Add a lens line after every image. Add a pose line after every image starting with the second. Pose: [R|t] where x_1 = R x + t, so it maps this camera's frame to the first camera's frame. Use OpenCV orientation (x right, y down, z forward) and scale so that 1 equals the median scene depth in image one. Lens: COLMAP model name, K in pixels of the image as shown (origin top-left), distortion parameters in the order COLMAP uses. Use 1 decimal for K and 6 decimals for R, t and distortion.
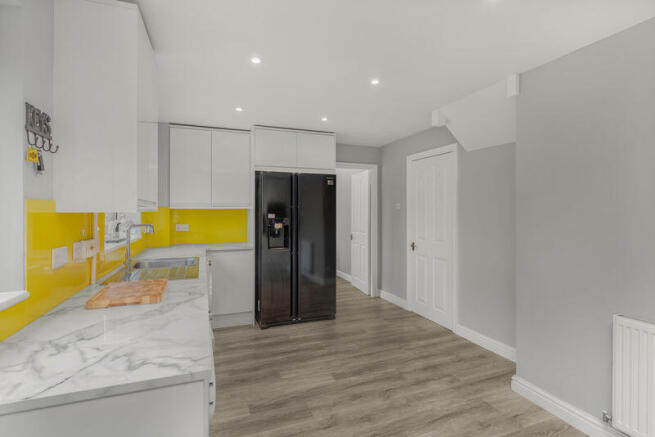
lens RADIAL K [[310.7, 0, 327.5], [0, 310.7, 218.5], [0, 0, 1]] dist [-0.000462, -0.000066]
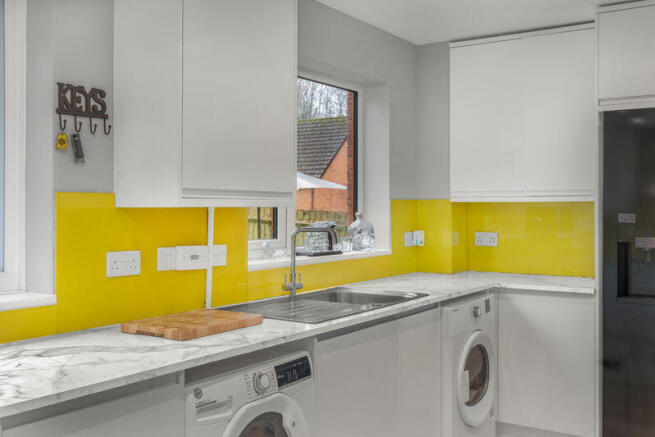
lens RADIAL K [[697.2, 0, 327.5], [0, 697.2, 218.5], [0, 0, 1]] dist [-0.003226, -0.005403]
pose [[0.584141, 0.015379, -0.811507, 0.597655], [-0.021013, 0.999772, 0.003821, -0.005342], [0.811380, 0.014820, 0.584331, 0.253314]]
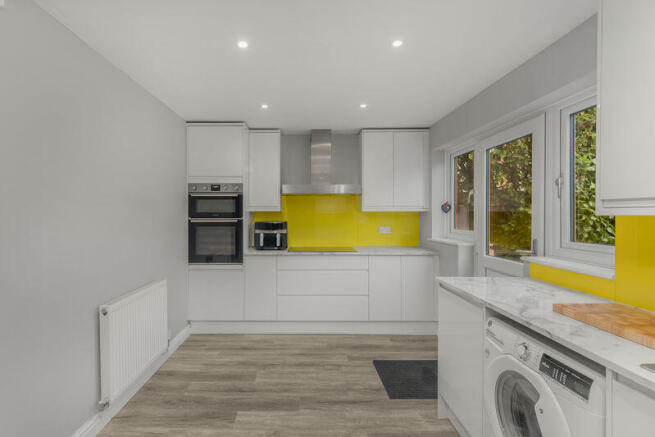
lens RADIAL K [[314.5, 0, 302.0], [0, 314.5, 217.3], [0, 0, 1]] dist [0.000467, -0.000042]
pose [[-0.928315, -0.002163, 0.371788, -0.126666], [0.008340, 0.999610, 0.026639, -0.031828], [-0.371701, 0.027830, -0.927935, 1.493490]]
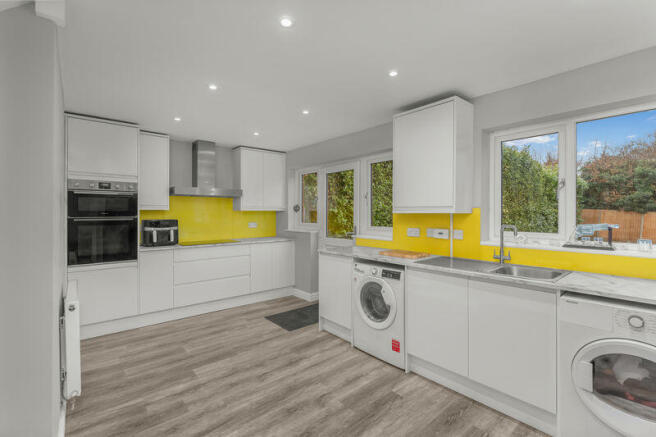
lens RADIAL K [[298.0, 0, 328.0], [0, 298.0, 218.5], [0, 0, 1]] dist [0.001501, 0.000274]
pose [[-0.944732, 0.006915, -0.327770, 0.332936], [-0.005438, 0.999309, 0.036757, -0.040194], [0.327798, 0.036508, -0.944042, 1.962295]]
